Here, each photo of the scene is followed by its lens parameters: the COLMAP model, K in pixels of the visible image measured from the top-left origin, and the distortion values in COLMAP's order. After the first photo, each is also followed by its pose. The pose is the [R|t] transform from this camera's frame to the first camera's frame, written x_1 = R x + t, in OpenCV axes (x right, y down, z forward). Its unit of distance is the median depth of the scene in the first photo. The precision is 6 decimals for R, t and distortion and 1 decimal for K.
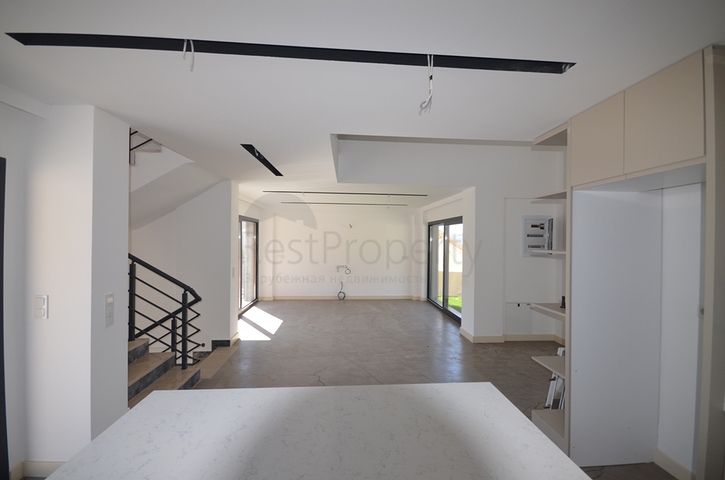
lens RADIAL K [[315.6, 0, 364.7], [0, 315.6, 239.9], [0, 0, 1]] dist [0.001310, -0.000376]
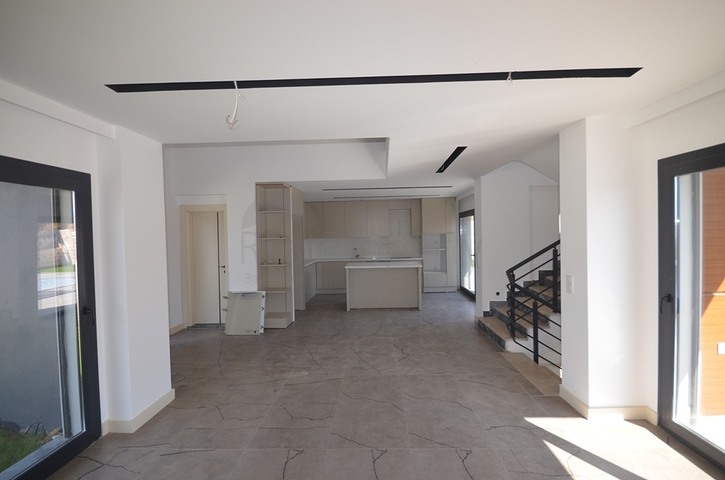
lens RADIAL K [[315.6, 0, 364.7], [0, 315.6, 239.9], [0, 0, 1]] dist [0.001310, -0.000376]
pose [[-0.993904, 0.006679, 0.110044, -0.085765], [0.008242, 0.999871, 0.013755, 0.008464], [-0.109938, 0.014578, -0.993832, 1.347525]]
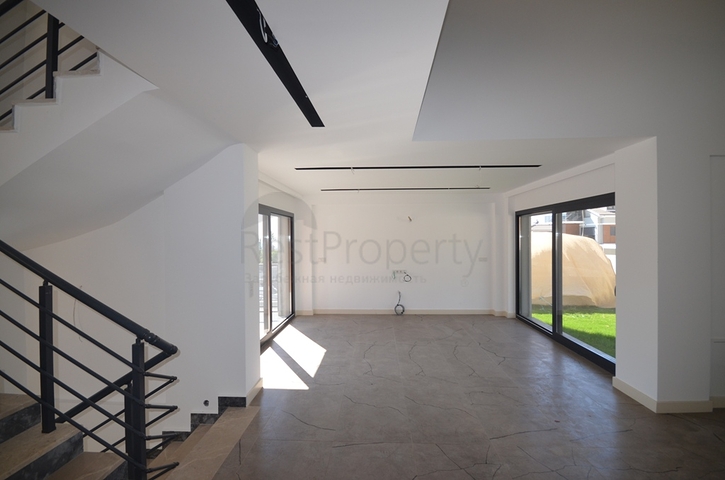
lens RADIAL K [[315.6, 0, 364.7], [0, 315.6, 239.9], [0, 0, 1]] dist [0.001310, -0.000376]
pose [[0.992299, -0.017223, -0.122661, -0.087122], [0.017493, 0.999846, 0.001117, 0.005589], [0.122623, -0.003254, 0.992448, 0.324388]]
